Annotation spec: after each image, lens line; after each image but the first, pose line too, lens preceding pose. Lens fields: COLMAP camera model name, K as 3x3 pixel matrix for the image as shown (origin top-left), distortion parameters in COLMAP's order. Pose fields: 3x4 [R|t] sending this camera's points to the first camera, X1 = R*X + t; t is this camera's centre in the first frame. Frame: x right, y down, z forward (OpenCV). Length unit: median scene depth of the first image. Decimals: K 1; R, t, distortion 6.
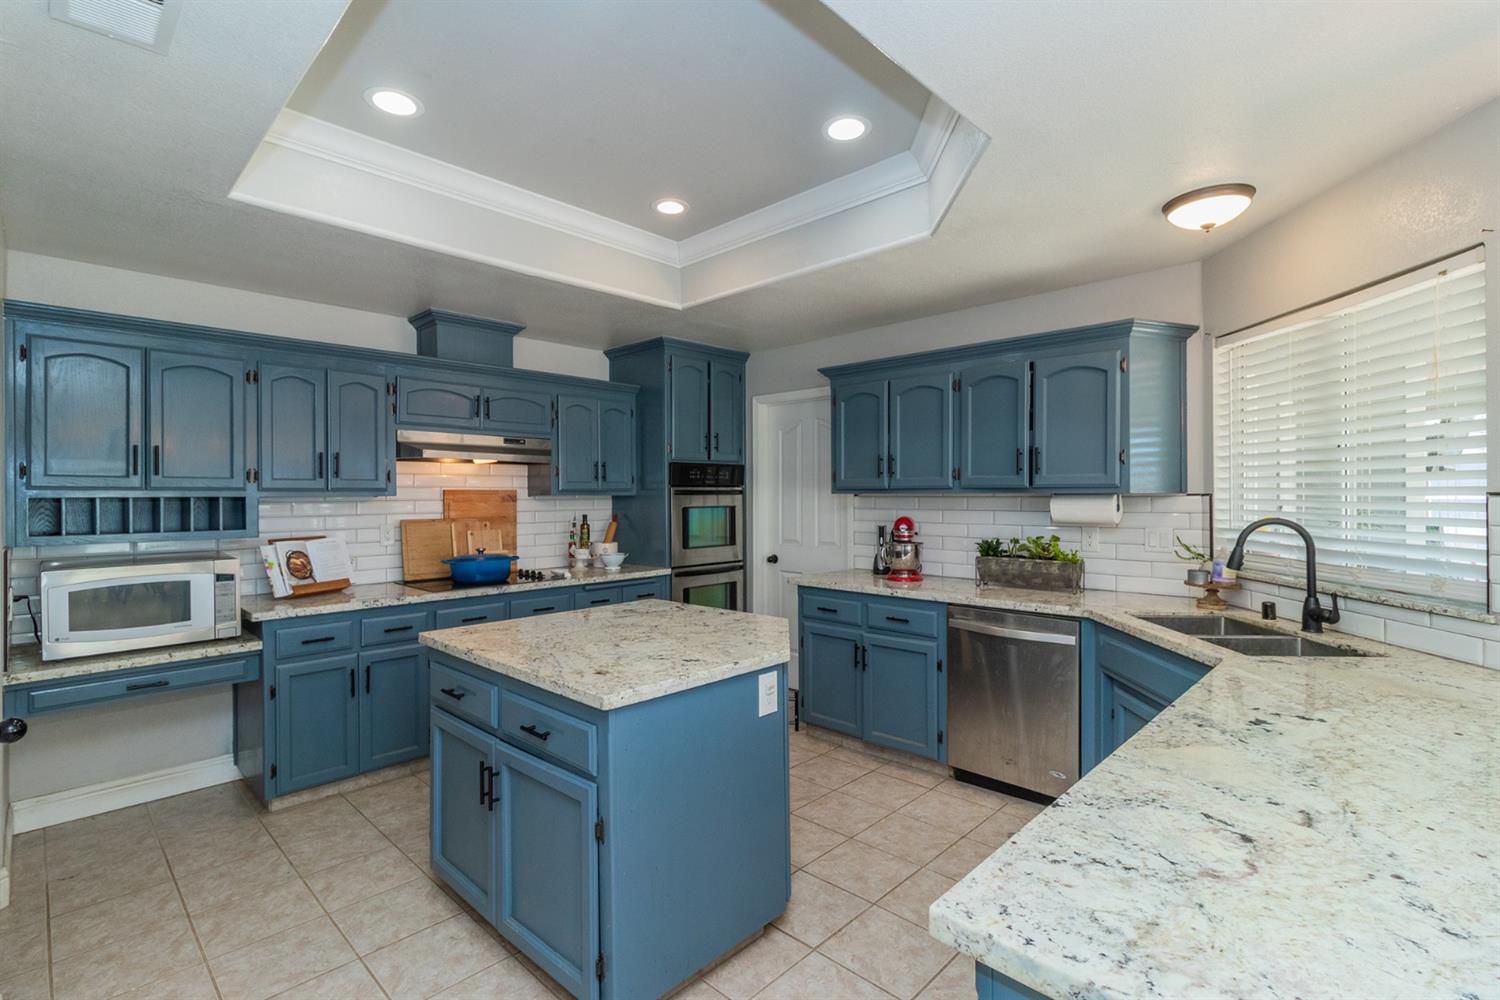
lens RADIAL K [[696.9, 0, 746.6], [0, 696.9, 494.8], [0, 0, 1]] dist [-0.000020, 0.000040]
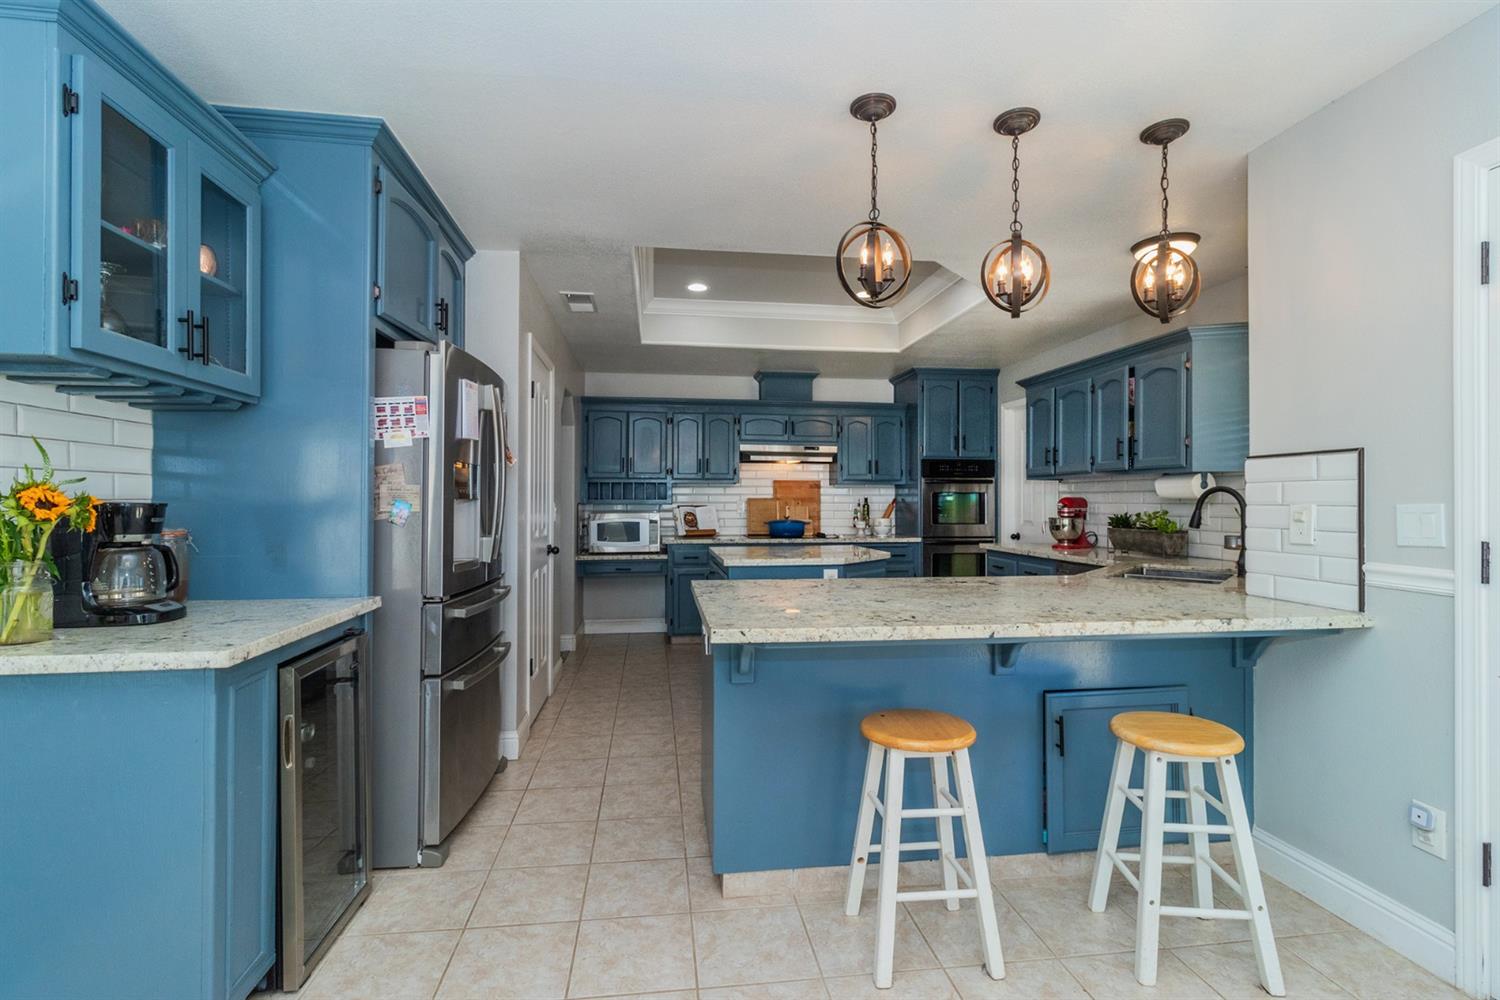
lens RADIAL K [[688.0, 0, 741.2], [0, 688.0, 489.9], [0, 0, 1]] dist [-0.000095, -0.000129]
pose [[0.784901, -0.002591, -0.619616, 0.527928], [-0.006201, 0.999908, -0.012038, 0.037309], [0.619590, 0.013291, 0.784813, -0.314041]]
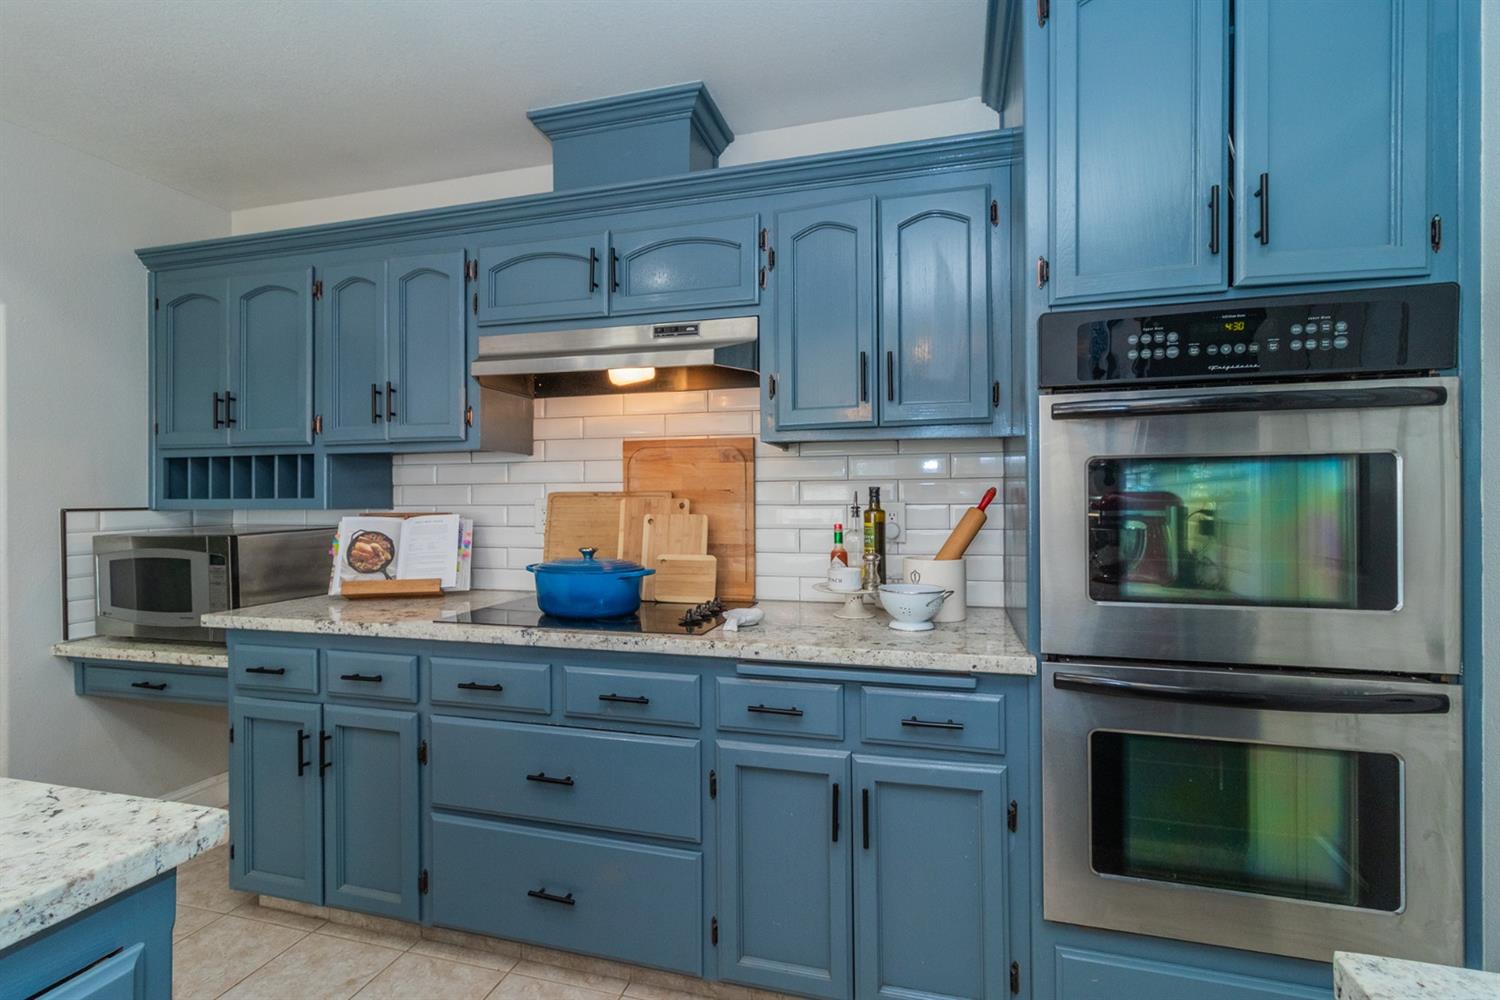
lens RADIAL K [[696.9, 0, 746.6], [0, 696.9, 494.8], [0, 0, 1]] dist [-0.000020, 0.000040]
pose [[0.468028, 0.001924, -0.883712, 0.123939], [0.002674, 0.999990, 0.003593, 0.037678], [0.883710, -0.004045, 0.468018, 0.884431]]
